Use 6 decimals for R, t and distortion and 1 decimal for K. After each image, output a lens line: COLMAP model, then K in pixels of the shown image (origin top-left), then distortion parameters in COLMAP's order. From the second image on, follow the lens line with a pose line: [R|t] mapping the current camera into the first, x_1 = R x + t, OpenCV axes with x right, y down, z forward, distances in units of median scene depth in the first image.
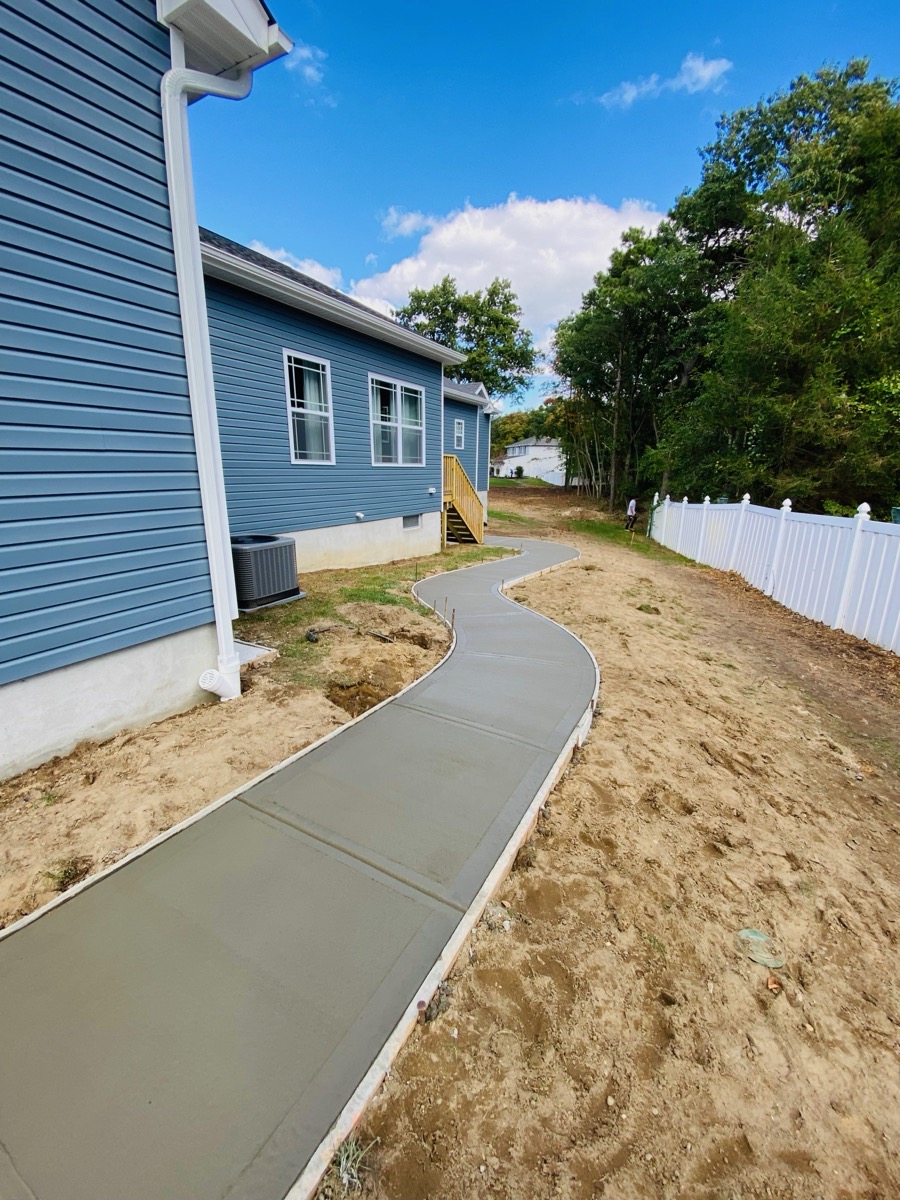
lens RADIAL K [[484.3, 0, 459.4], [0, 484.3, 593.7], [0, 0, 1]] dist [-0.003222, -0.006851]
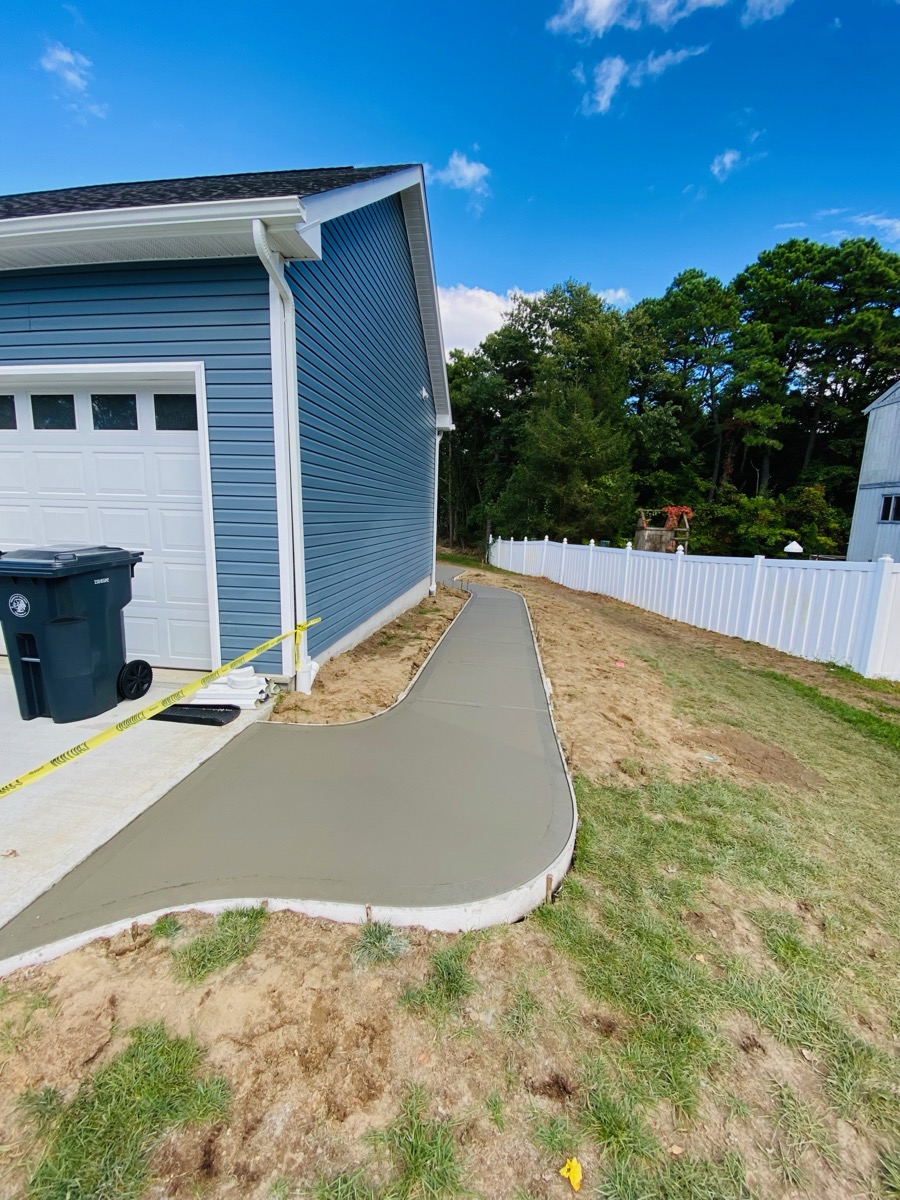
lens RADIAL K [[484.3, 0, 442.5], [0, 484.3, 604.3], [0, 0, 1]] dist [-0.003222, -0.006851]
pose [[0.936142, -0.051585, 0.347818, -0.411583], [0.071704, 0.996401, -0.045211, 0.105475], [-0.344234, 0.067264, 0.936471, -0.550233]]
